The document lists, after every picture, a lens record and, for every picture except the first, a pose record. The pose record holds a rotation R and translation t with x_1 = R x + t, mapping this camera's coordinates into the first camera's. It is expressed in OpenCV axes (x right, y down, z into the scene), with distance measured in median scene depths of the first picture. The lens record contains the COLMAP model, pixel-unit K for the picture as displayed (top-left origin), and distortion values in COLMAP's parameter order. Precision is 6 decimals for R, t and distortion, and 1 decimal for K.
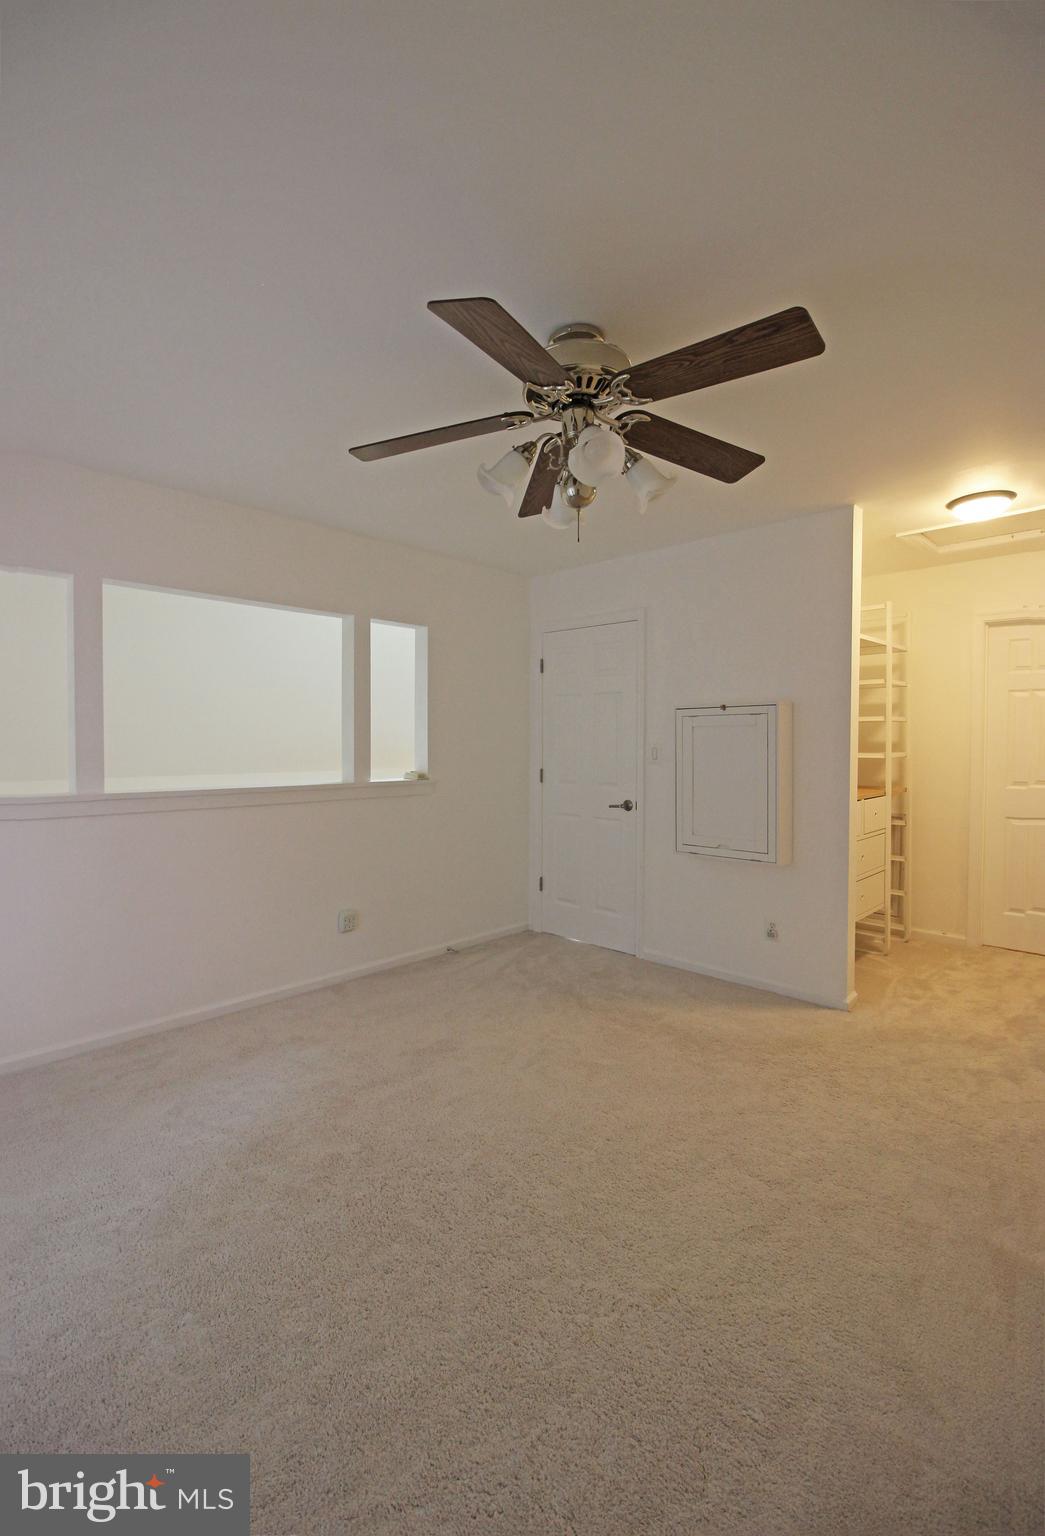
lens RADIAL K [[708.1, 0, 514.3], [0, 708.1, 760.5], [0, 0, 1]] dist [-0.005528, -0.000469]
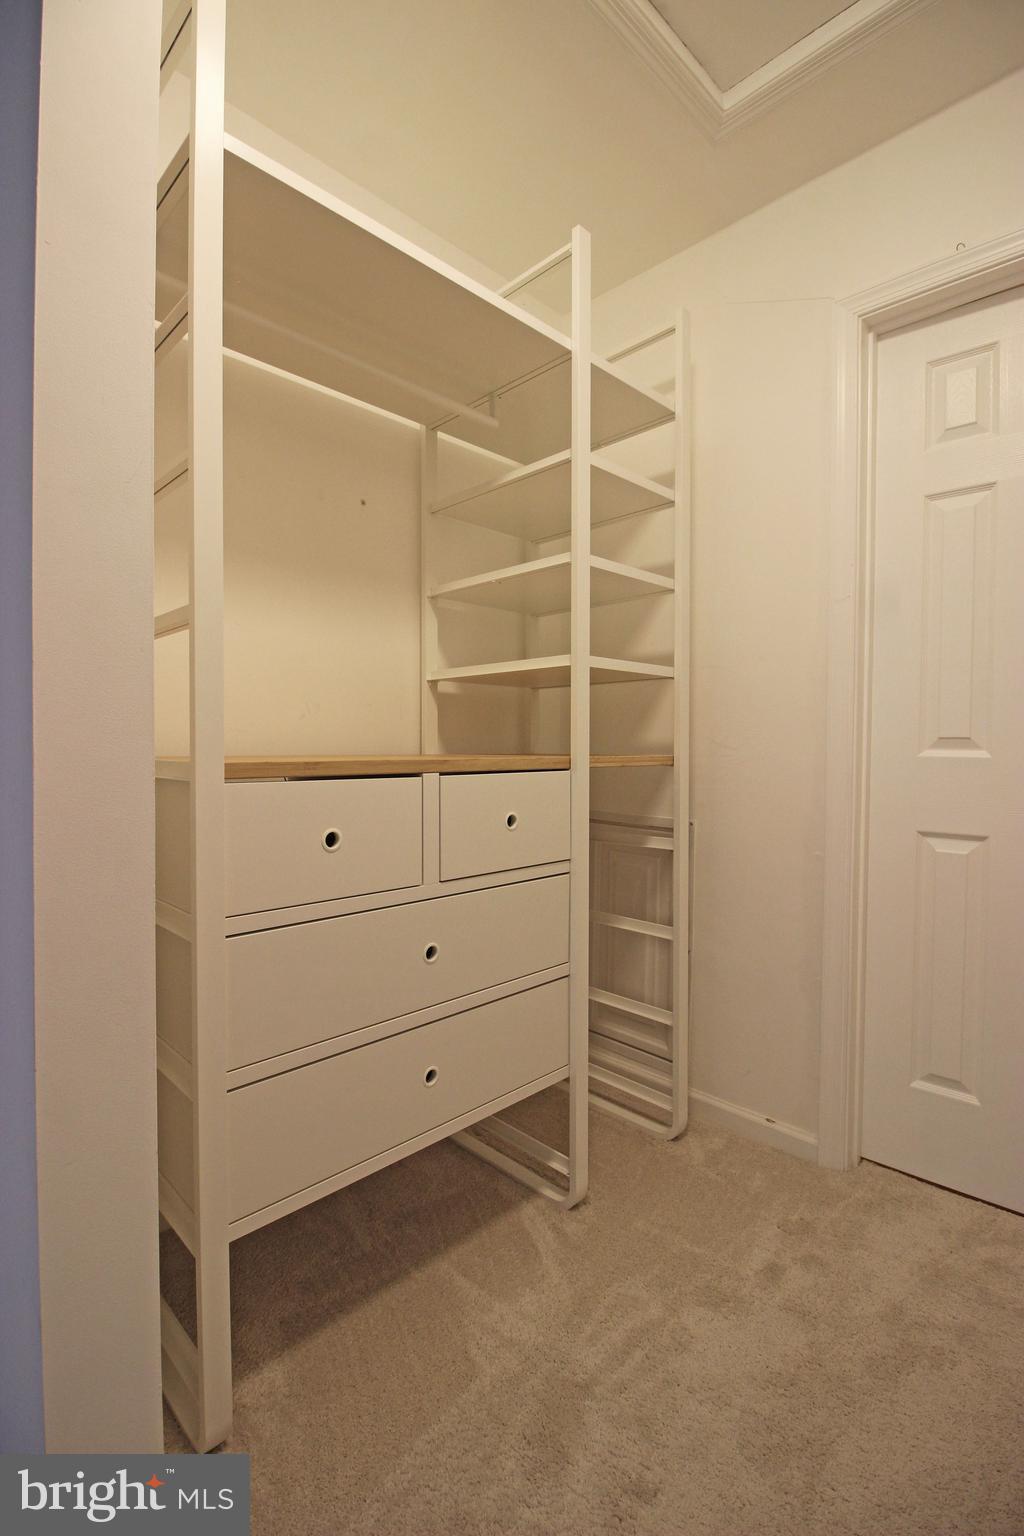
lens RADIAL K [[714.9, 0, 504.8], [0, 714.9, 764.1], [0, 0, 1]] dist [-0.001414, -0.007278]
pose [[0.999800, 0.008922, -0.017901, 0.509794], [-0.009065, 0.999928, -0.007891, 0.051450], [0.017829, 0.008052, 0.999809, 0.649033]]
